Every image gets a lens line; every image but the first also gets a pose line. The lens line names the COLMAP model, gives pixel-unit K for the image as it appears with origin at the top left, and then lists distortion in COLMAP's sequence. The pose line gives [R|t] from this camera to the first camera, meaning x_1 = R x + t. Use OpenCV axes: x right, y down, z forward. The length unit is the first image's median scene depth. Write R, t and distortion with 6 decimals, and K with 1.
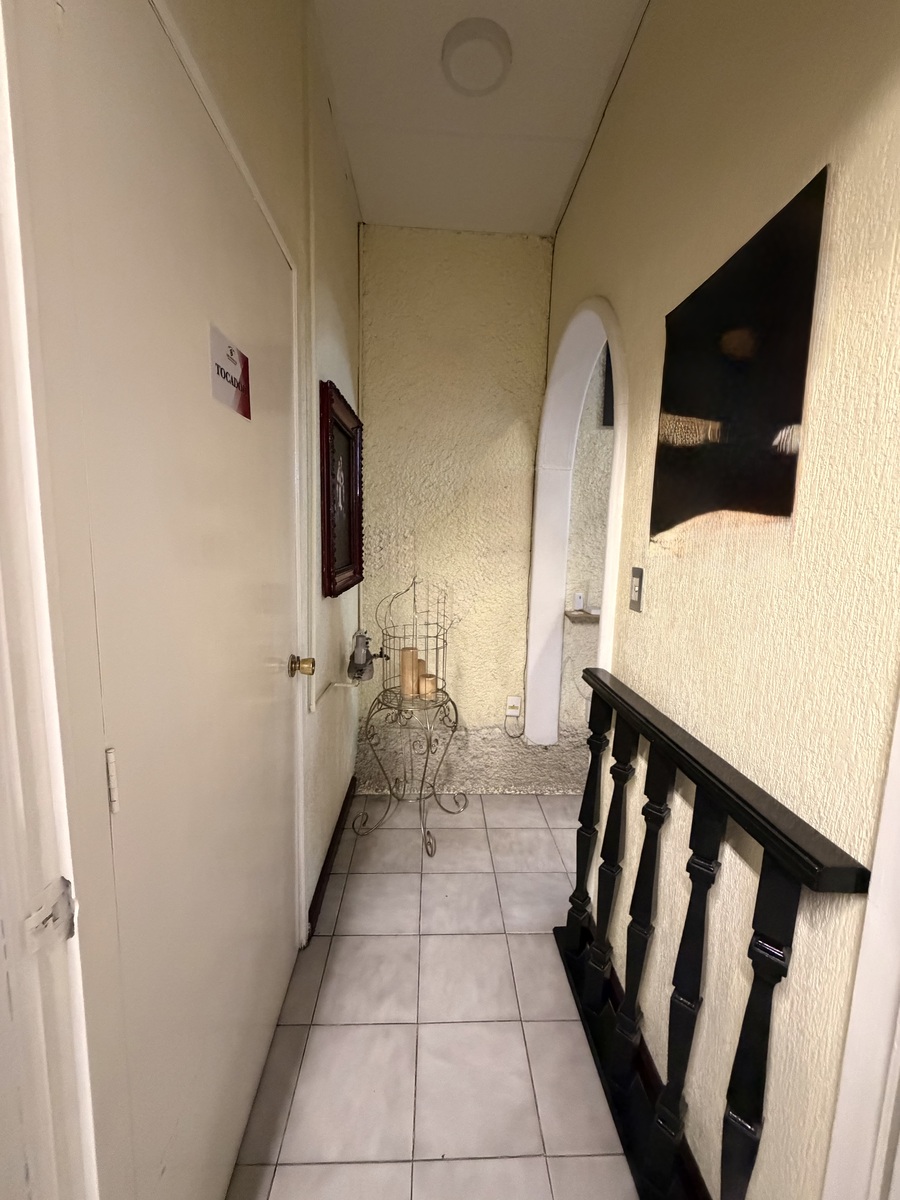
lens RADIAL K [[477.6, 0, 448.8], [0, 477.6, 595.7], [0, 0, 1]] dist [0.000370, -0.000158]
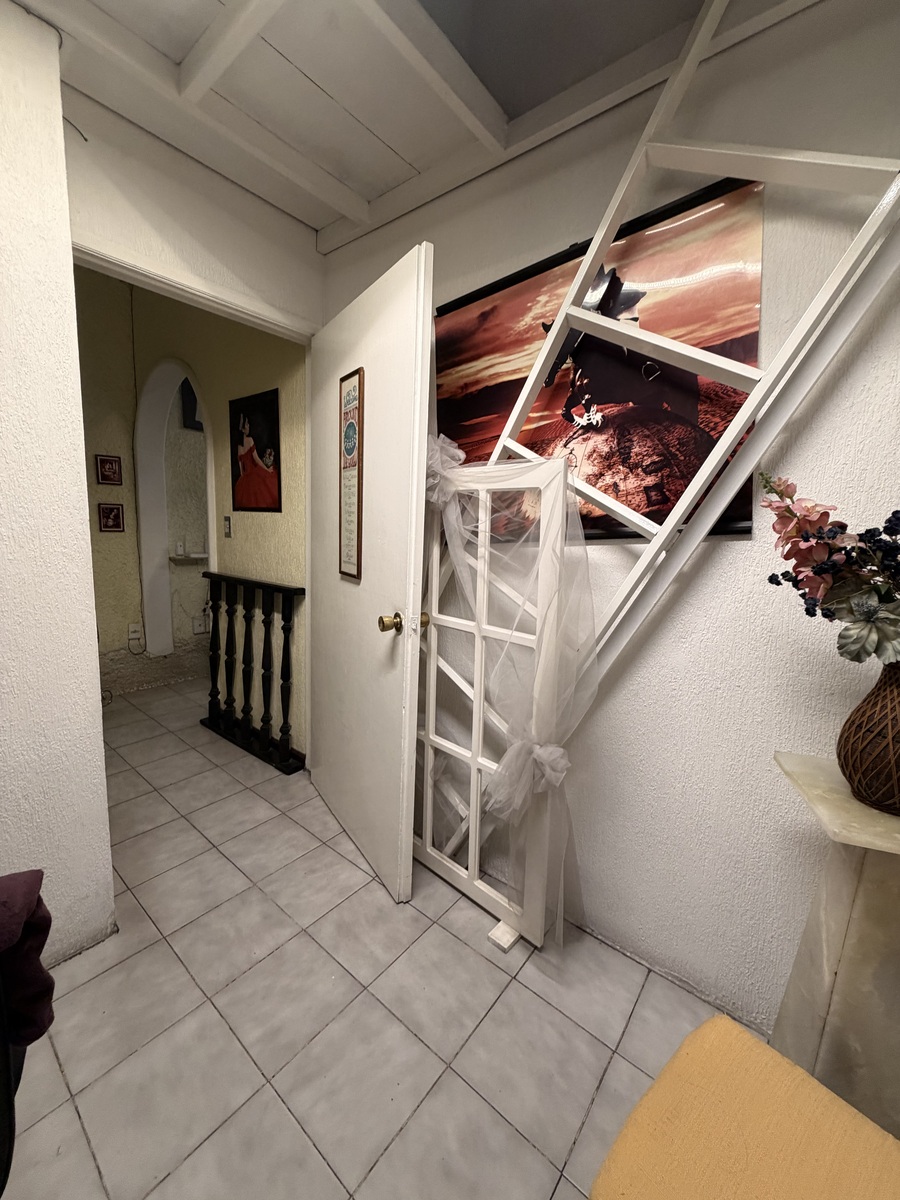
lens RADIAL K [[477.6, 0, 448.8], [0, 477.6, 595.7], [0, 0, 1]] dist [0.000370, -0.000158]
pose [[0.655979, -0.110609, 0.746630, -0.493039], [0.075254, 0.993860, 0.081117, 0.165009], [-0.751018, 0.002976, 0.660275, -0.963389]]
